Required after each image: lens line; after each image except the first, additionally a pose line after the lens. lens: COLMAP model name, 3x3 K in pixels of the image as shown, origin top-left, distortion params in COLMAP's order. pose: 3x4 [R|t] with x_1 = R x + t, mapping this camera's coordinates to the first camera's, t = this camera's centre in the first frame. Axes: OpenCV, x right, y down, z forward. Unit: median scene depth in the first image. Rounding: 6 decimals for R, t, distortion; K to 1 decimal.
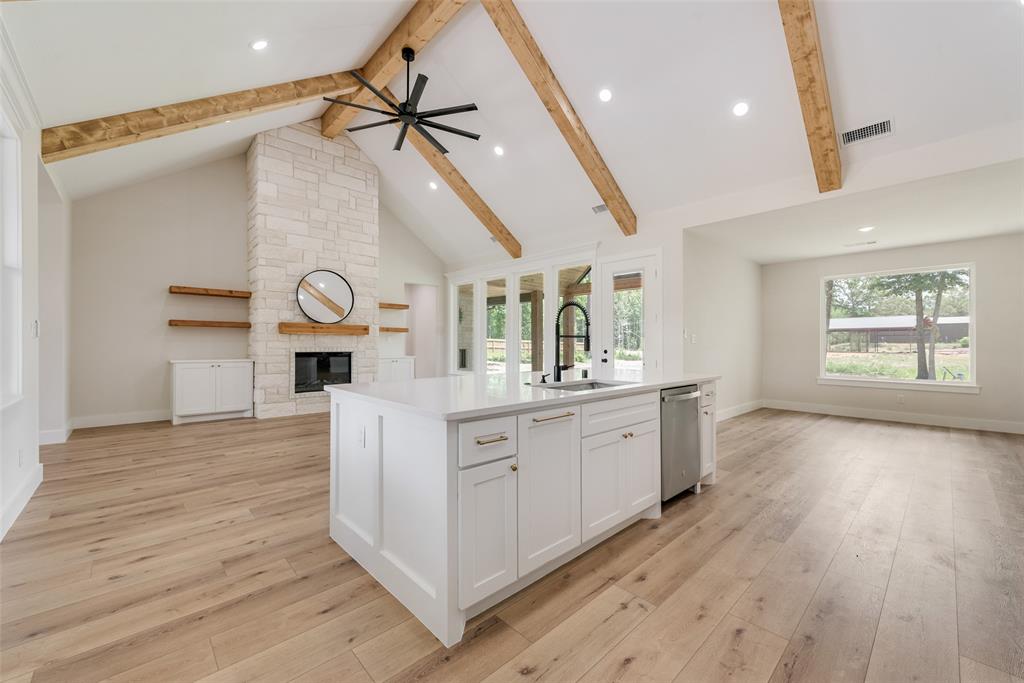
lens RADIAL K [[403.7, 0, 512.8], [0, 403.7, 335.9], [0, 0, 1]] dist [0.011983, -0.000961]
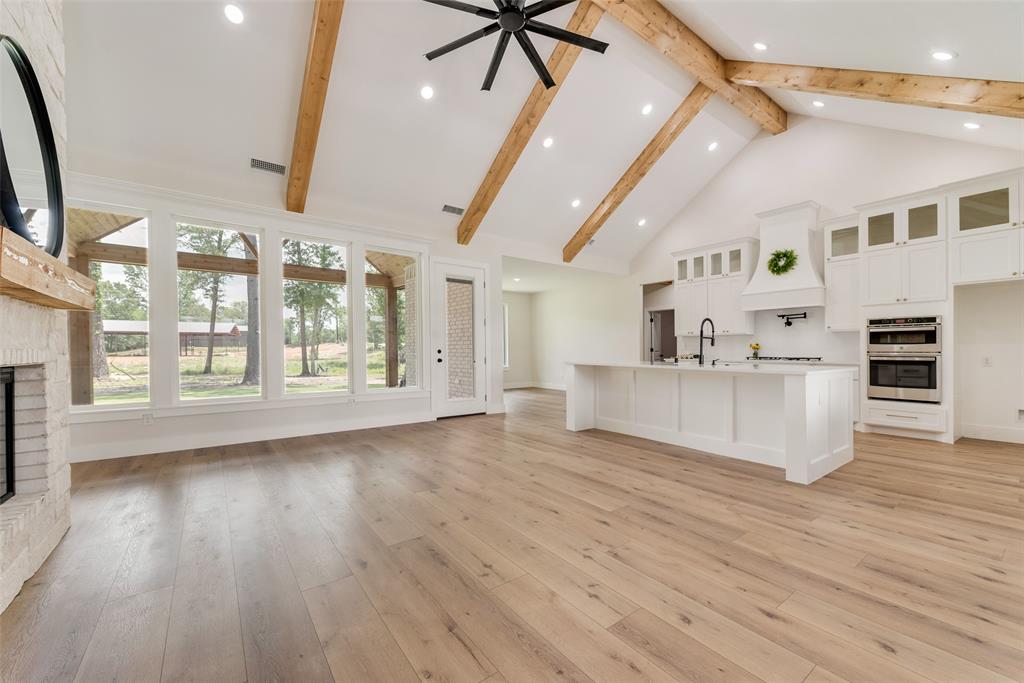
lens RADIAL K [[403.7, 0, 508.8], [0, 403.7, 349.8], [0, 0, 1]] dist [0.011983, -0.000961]
pose [[0.120164, -0.006092, 0.992735, -0.752882], [-0.018039, 0.999803, 0.008319, 0.023228], [-0.992590, -0.018908, 0.120031, 0.725442]]
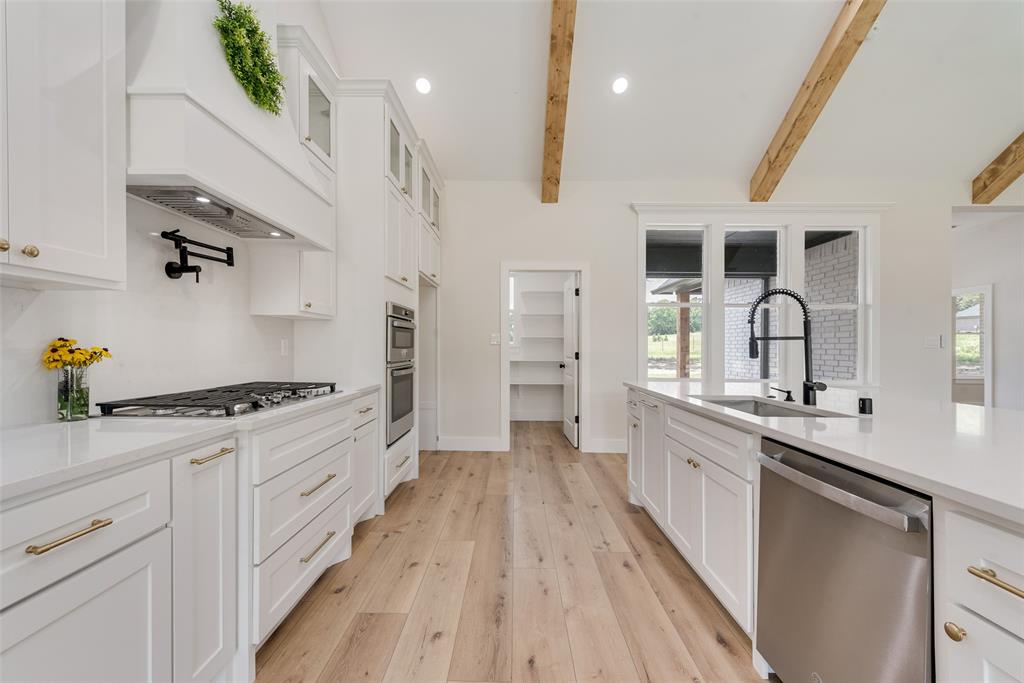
lens RADIAL K [[418.0, 0, 509.8], [0, 418.0, 348.2], [0, 0, 1]] dist [0.011885, -0.002403]
pose [[-0.694692, -0.007934, -0.719264, 0.440240], [0.001778, 0.999917, -0.012748, 0.011437], [0.719306, -0.010135, -0.694620, 0.512236]]
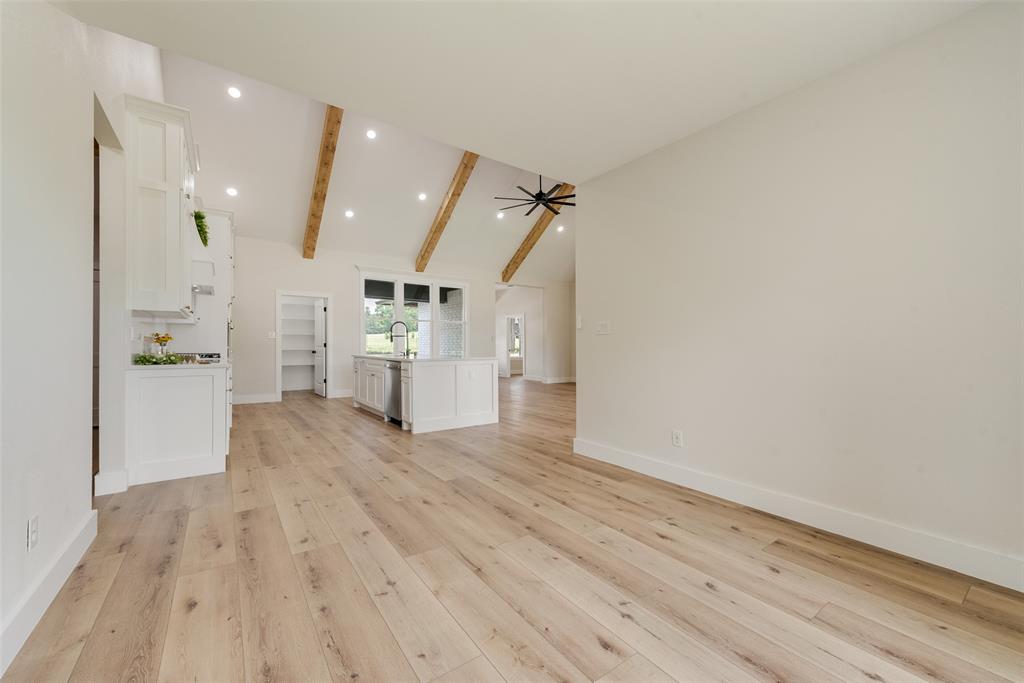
lens RADIAL K [[403.7, 0, 518.0], [0, 403.7, 344.3], [0, 0, 1]] dist [0.011983, -0.000961]
pose [[-0.125699, -0.007798, -0.992038, 1.051776], [0.012640, 0.999875, -0.009462, 0.033518], [0.991988, -0.013729, -0.125585, 0.868529]]
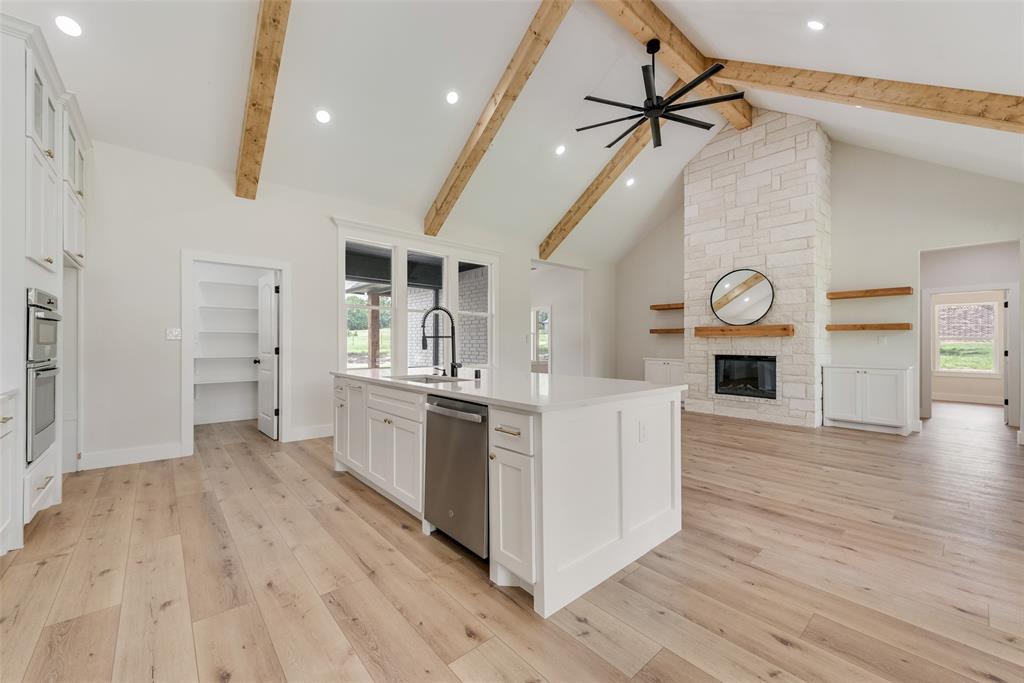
lens RADIAL K [[403.7, 0, 515.6], [0, 403.7, 340.2], [0, 0, 1]] dist [0.011983, -0.000961]
pose [[-0.033379, -0.014557, -0.999337, 0.562659], [0.013254, 0.999800, -0.015007, 0.013200], [0.999355, -0.013746, -0.033180, 0.549327]]
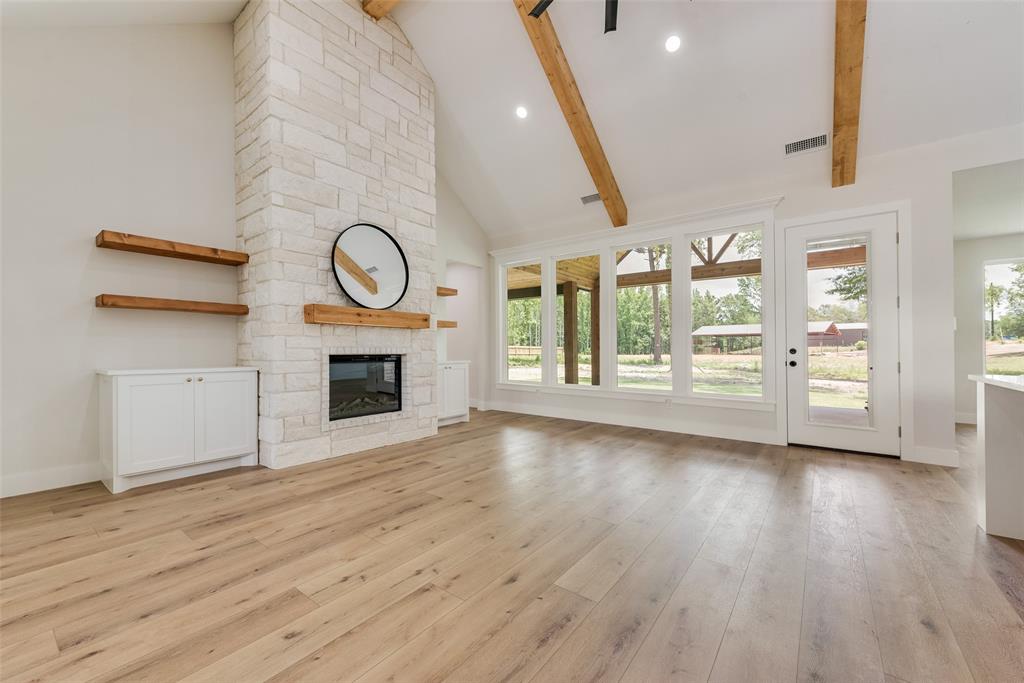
lens RADIAL K [[403.7, 0, 507.4], [0, 403.7, 343.6], [0, 0, 1]] dist [0.011983, -0.000961]
pose [[0.988486, -0.001601, 0.151301, -0.384134], [0.000495, 0.999973, 0.007346, 0.020631], [-0.151309, -0.007186, 0.988460, 0.376651]]
